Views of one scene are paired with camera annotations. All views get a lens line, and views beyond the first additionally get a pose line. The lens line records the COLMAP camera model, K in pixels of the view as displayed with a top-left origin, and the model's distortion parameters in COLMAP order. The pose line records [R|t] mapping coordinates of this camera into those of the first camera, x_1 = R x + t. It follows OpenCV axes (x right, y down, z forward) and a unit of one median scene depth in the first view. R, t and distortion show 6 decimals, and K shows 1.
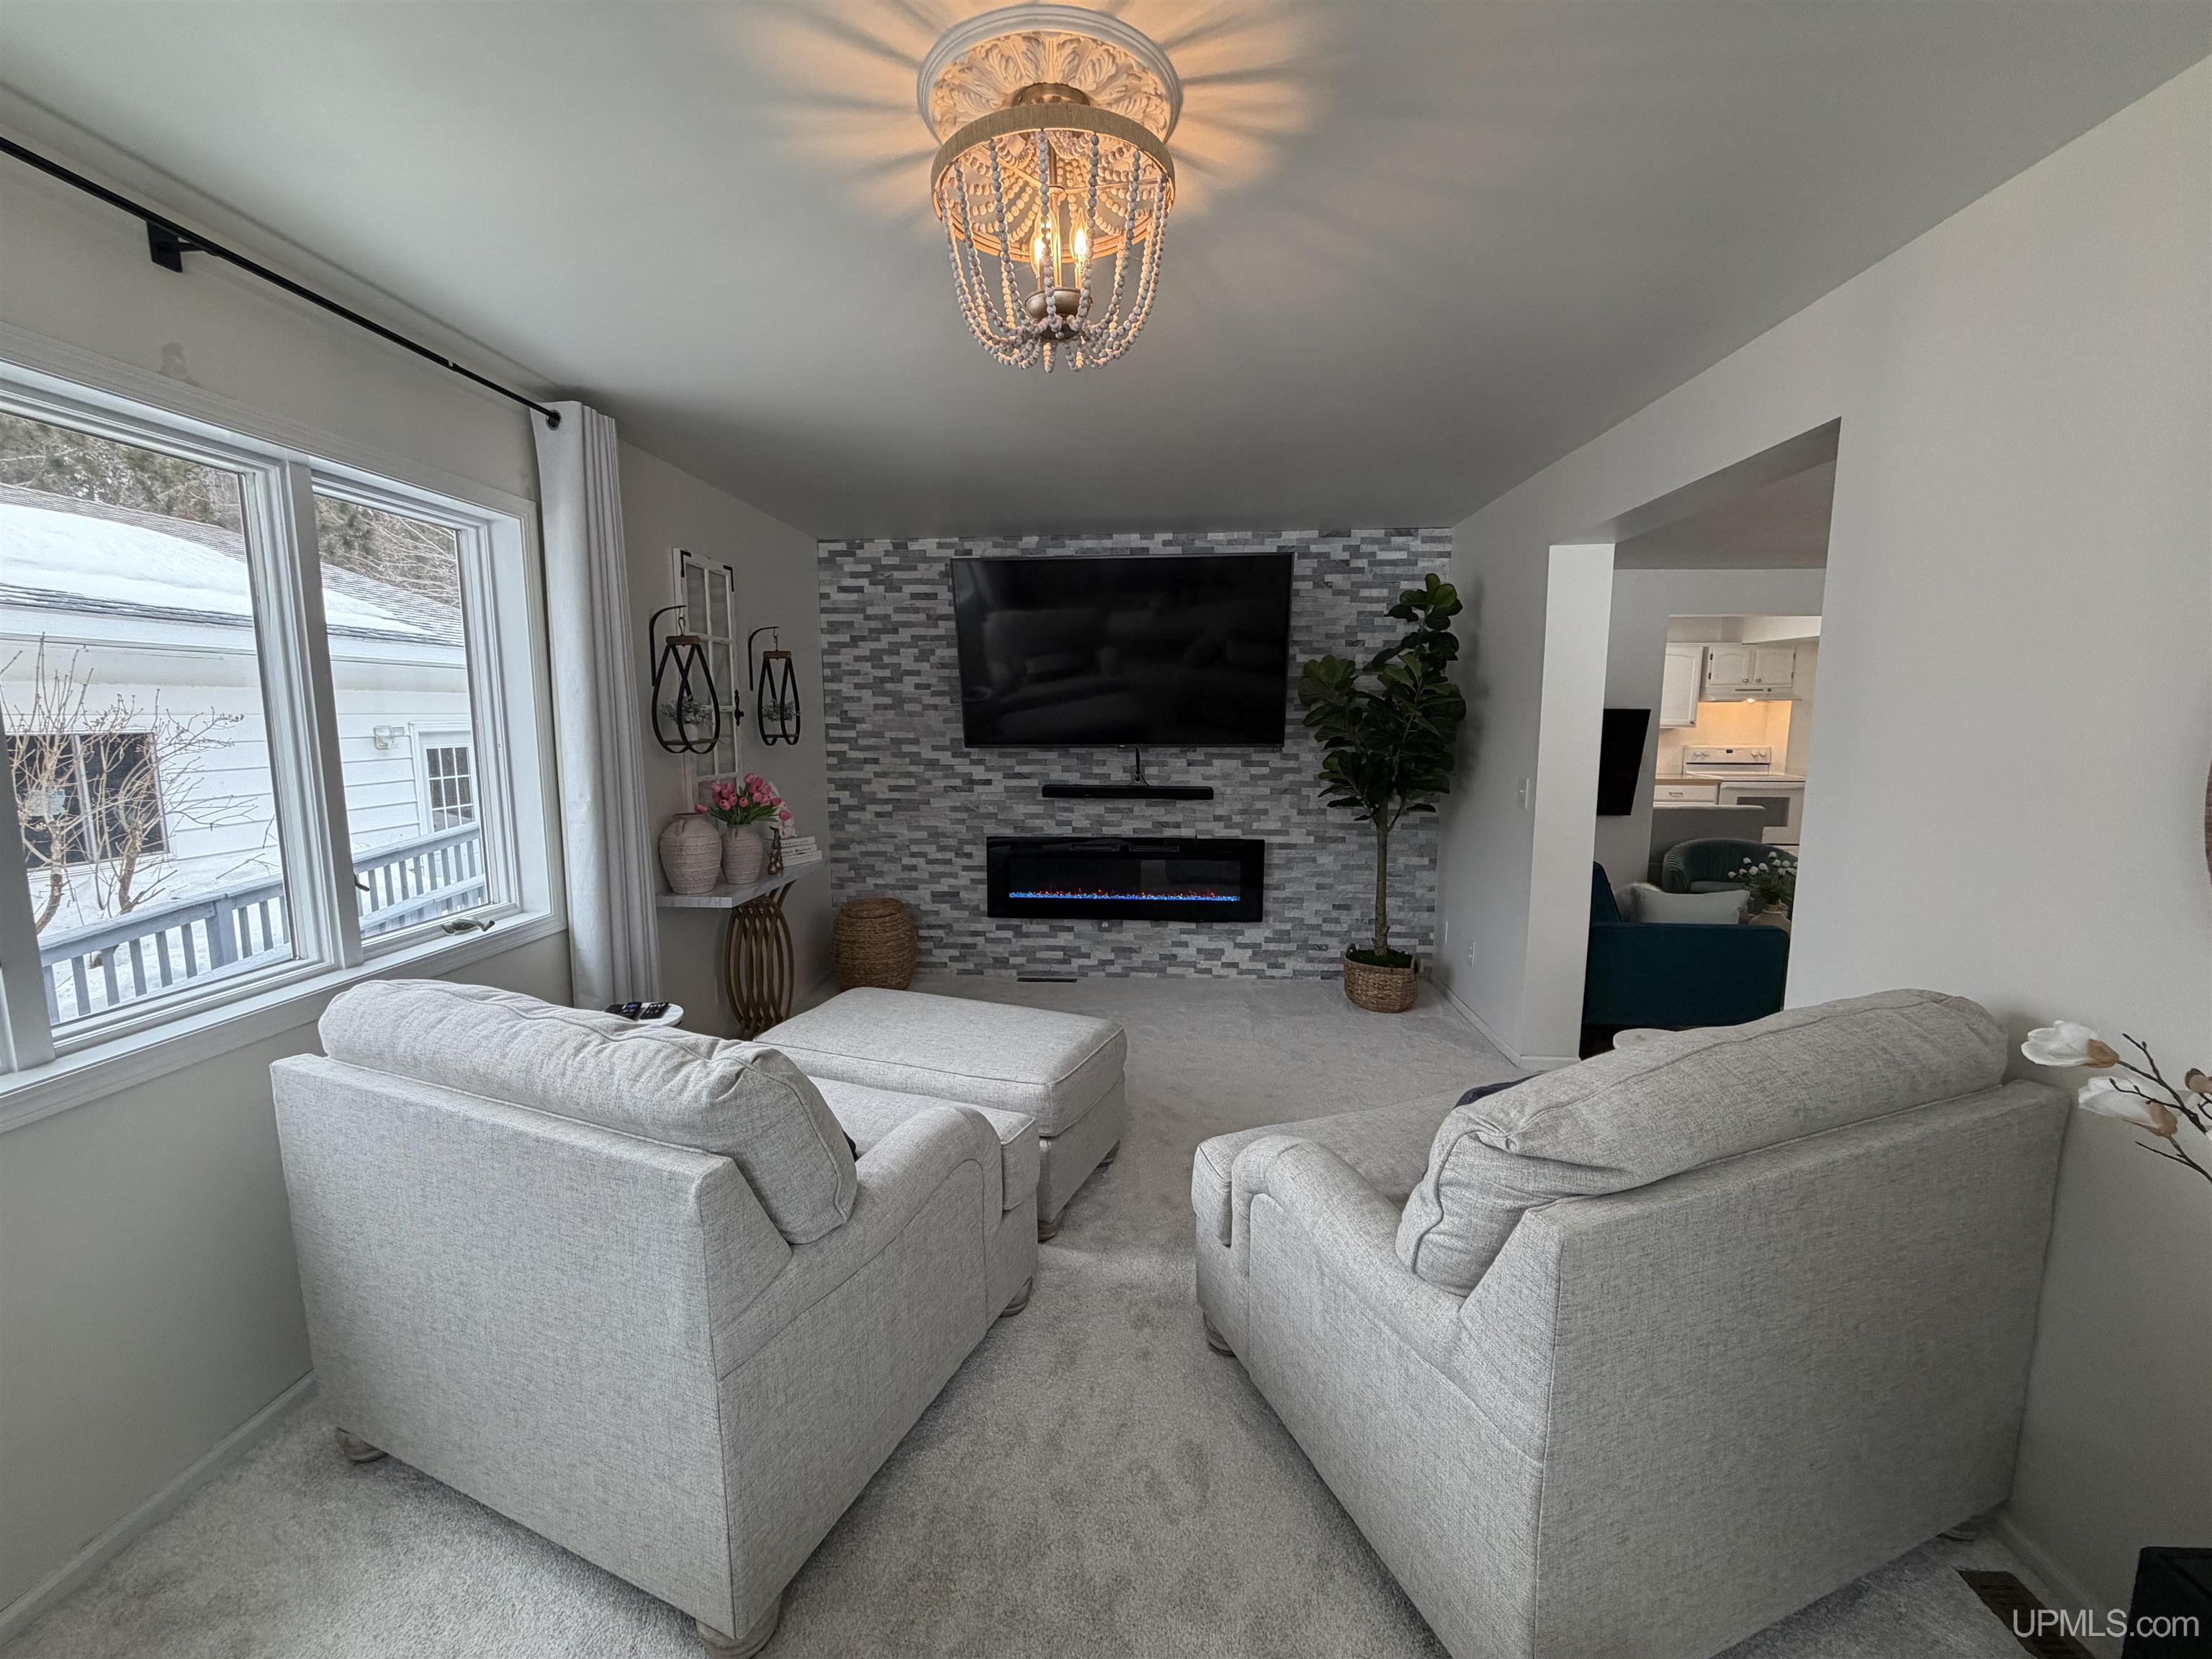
lens RADIAL K [[878.5, 0, 1097.5], [0, 878.5, 829.7], [0, 0, 1]] dist [-0.000460, 0.000053]
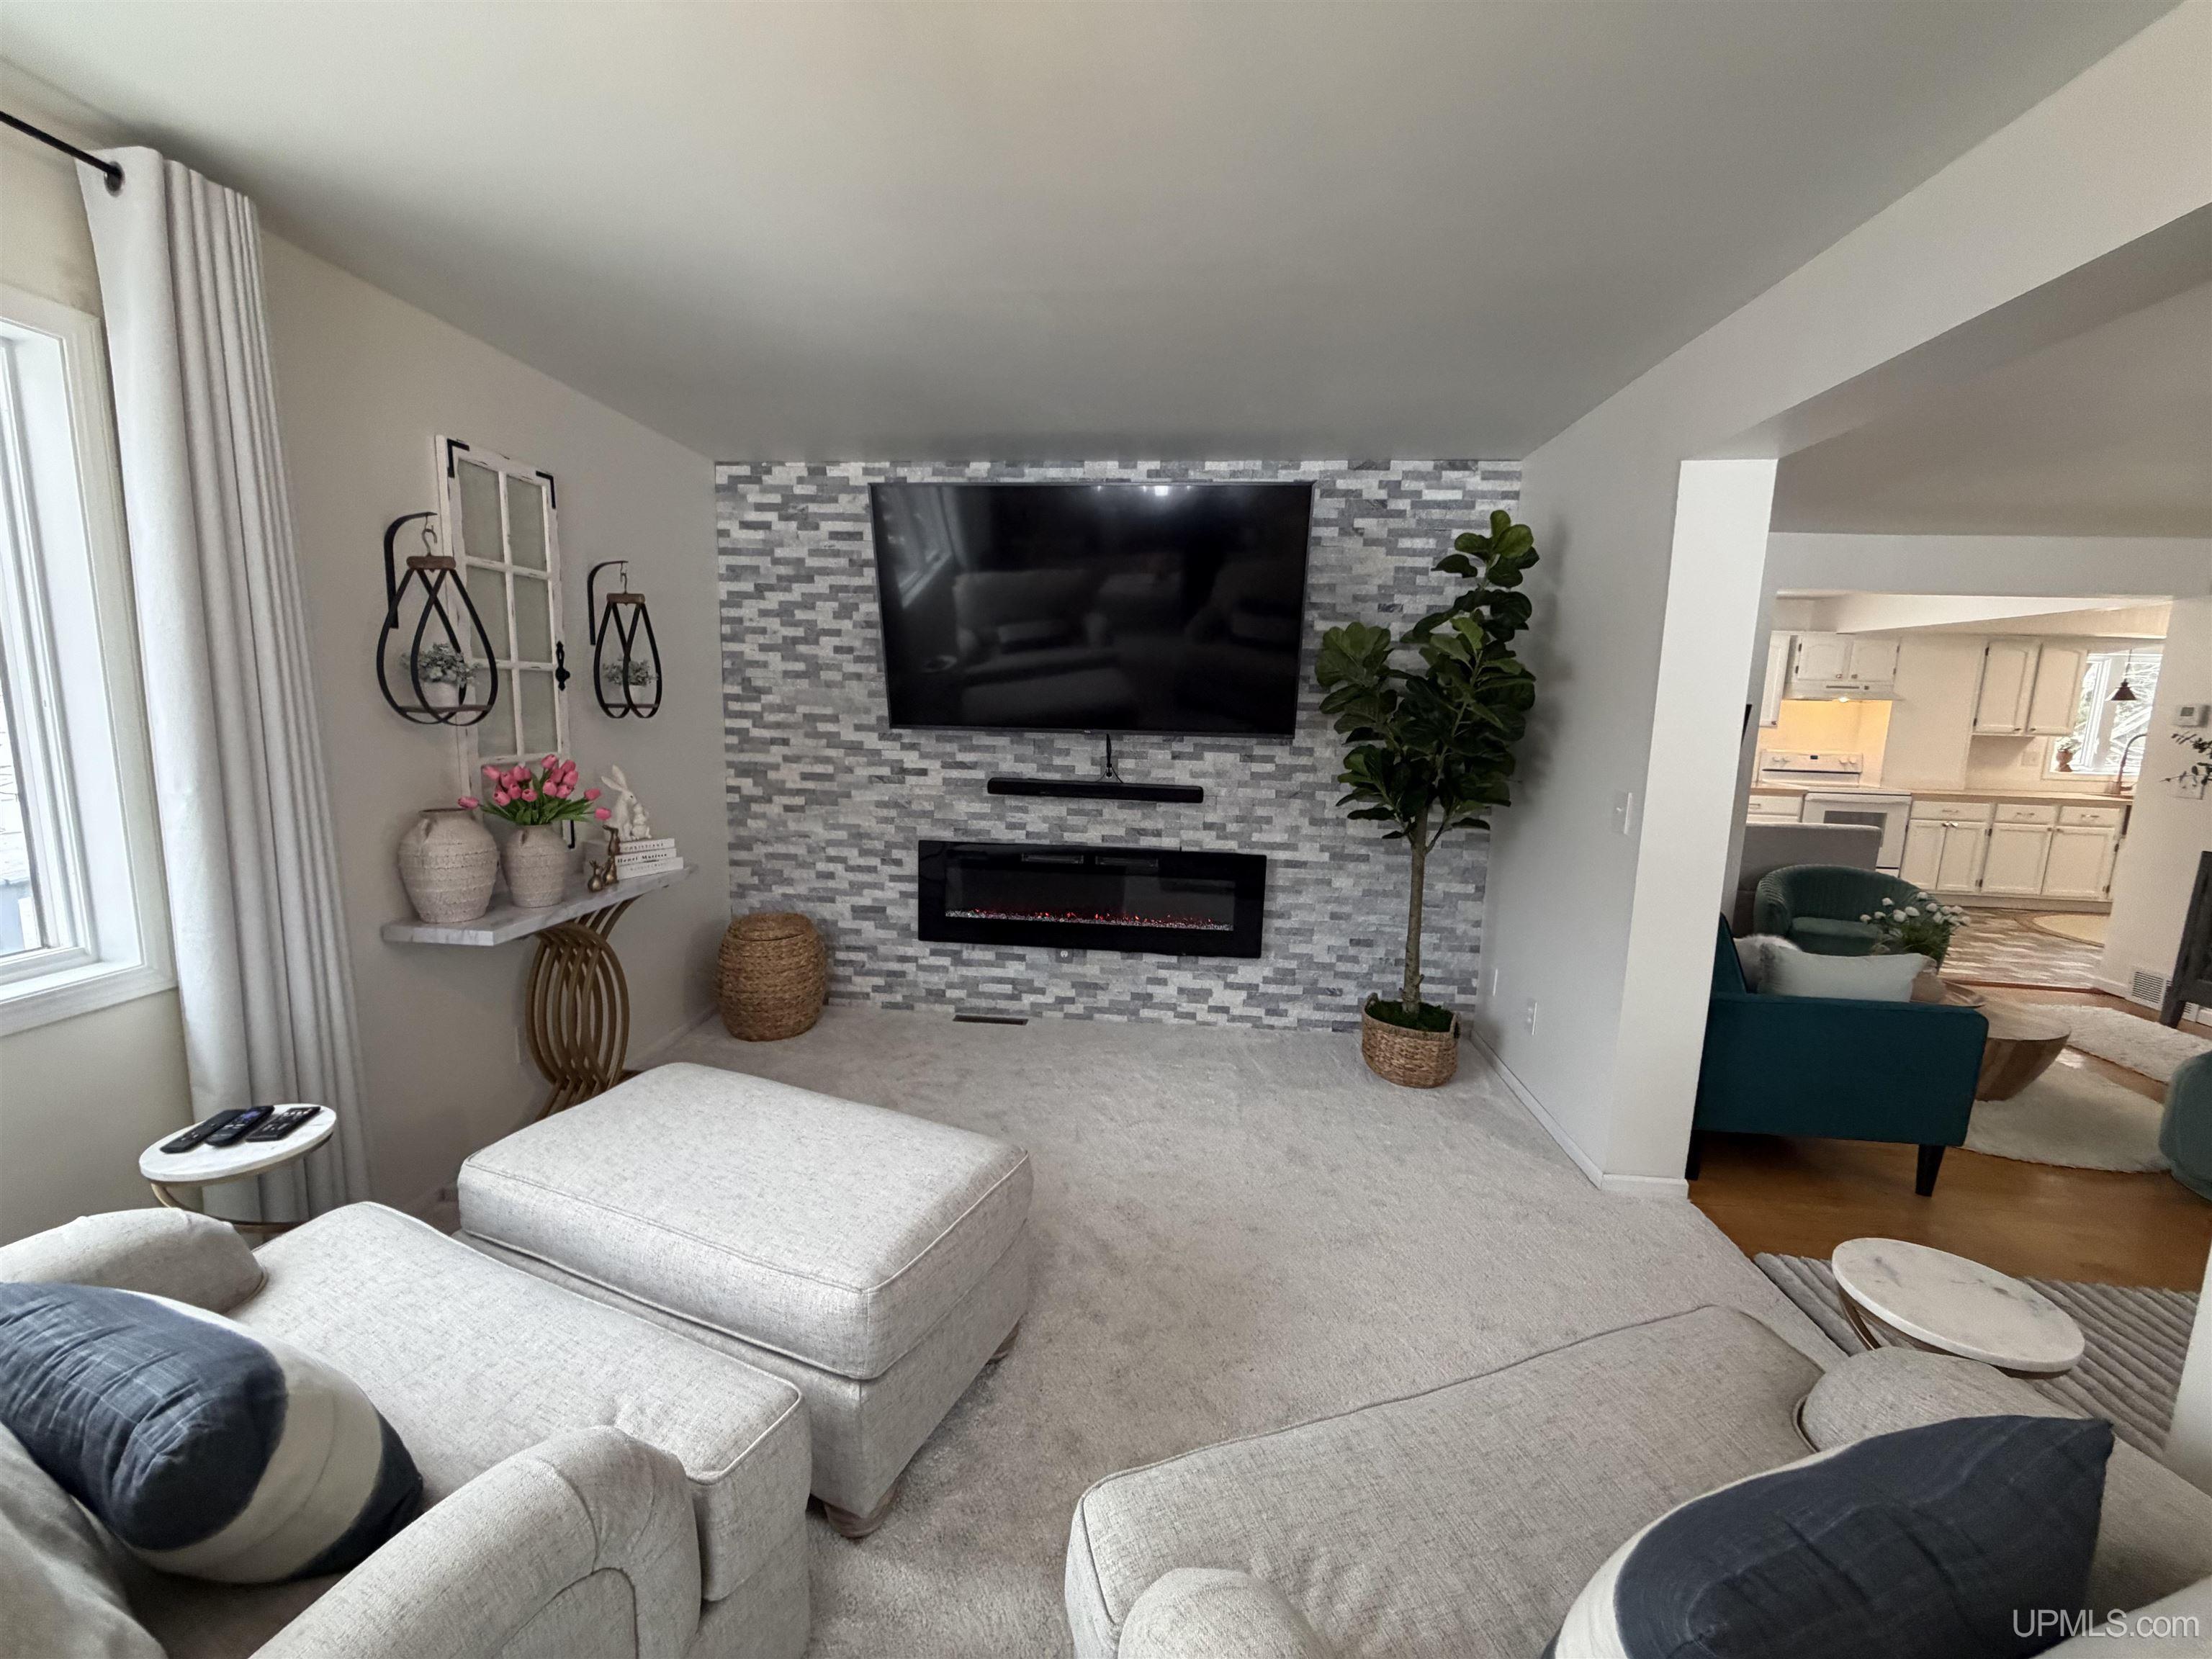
lens RADIAL K [[880.3, 0, 1097.2], [0, 880.3, 826.0], [0, 0, 1]] dist [-0.000575, 0.000208]
pose [[0.999359, 0.030038, -0.019488, 0.051896], [-0.029792, 0.999474, 0.012777, -0.020282], [0.019861, -0.012188, 0.999728, 0.202496]]
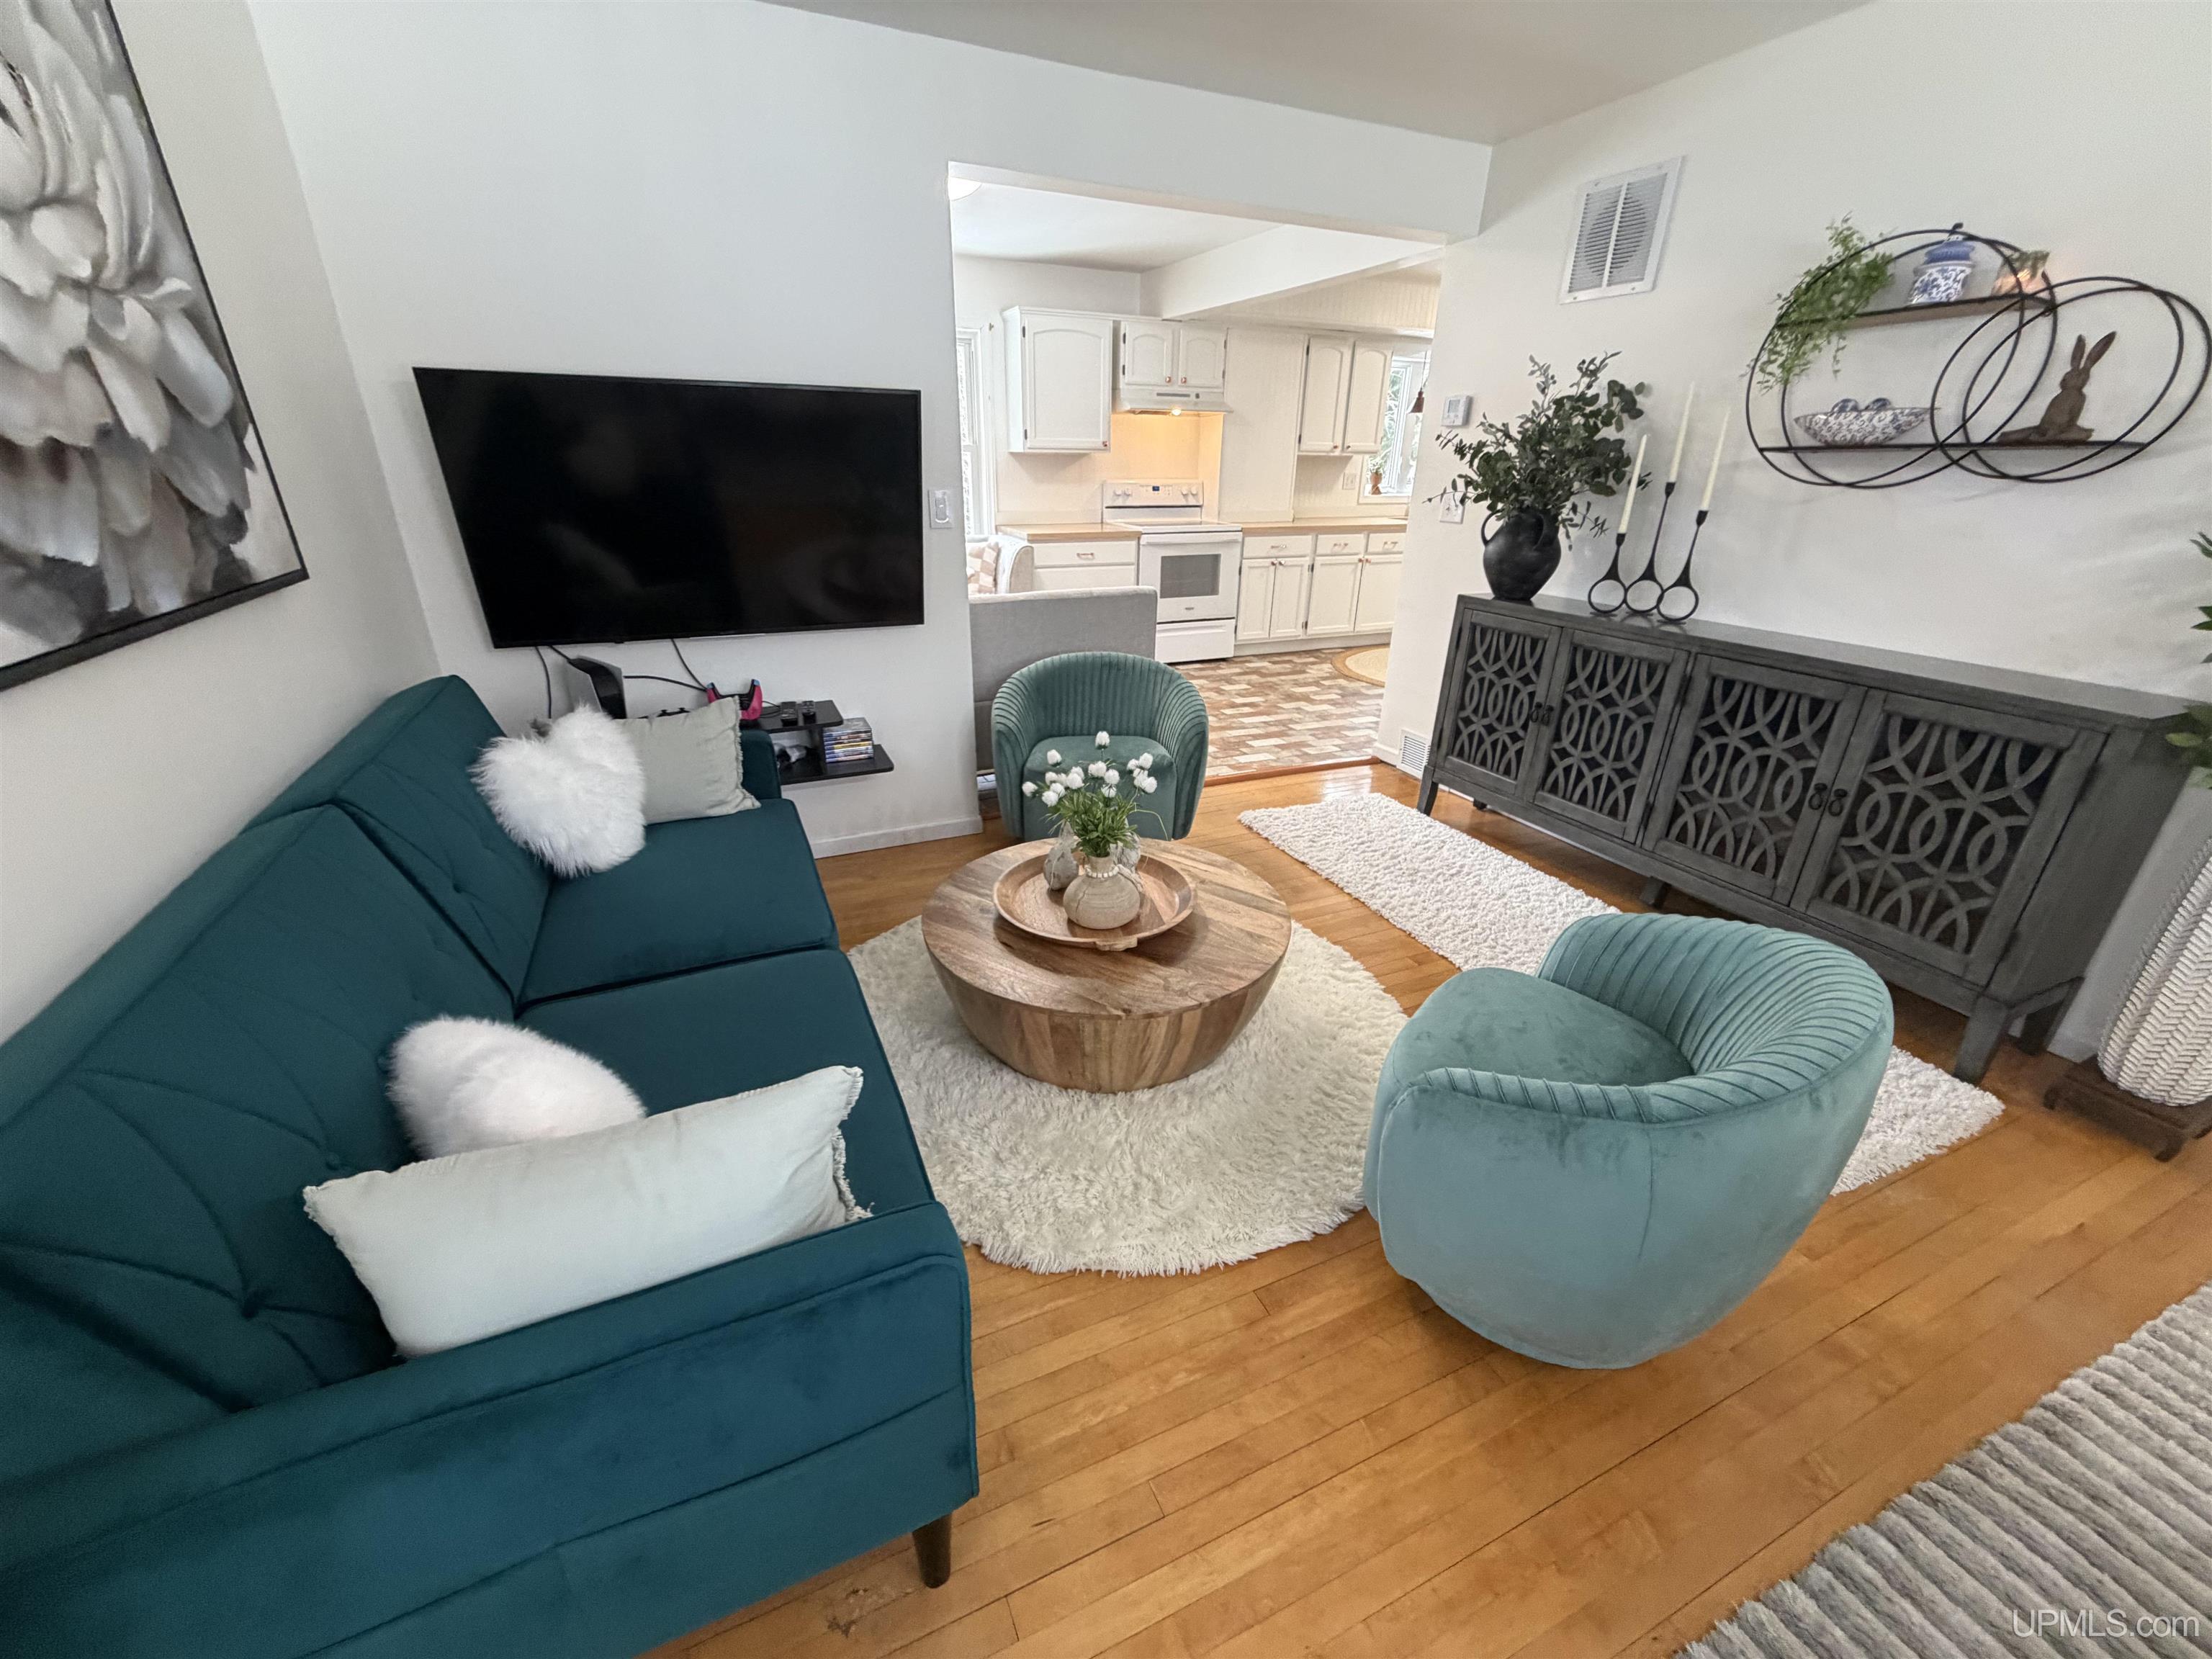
lens RADIAL K [[880.3, 0, 1097.2], [0, 880.3, 826.0], [0, 0, 1]] dist [-0.000575, 0.000208]
pose [[0.883859, -0.173960, 0.434201, 0.552306], [0.051066, 0.958609, 0.280110, -0.050287], [-0.464957, -0.225405, 0.856159, 0.598587]]
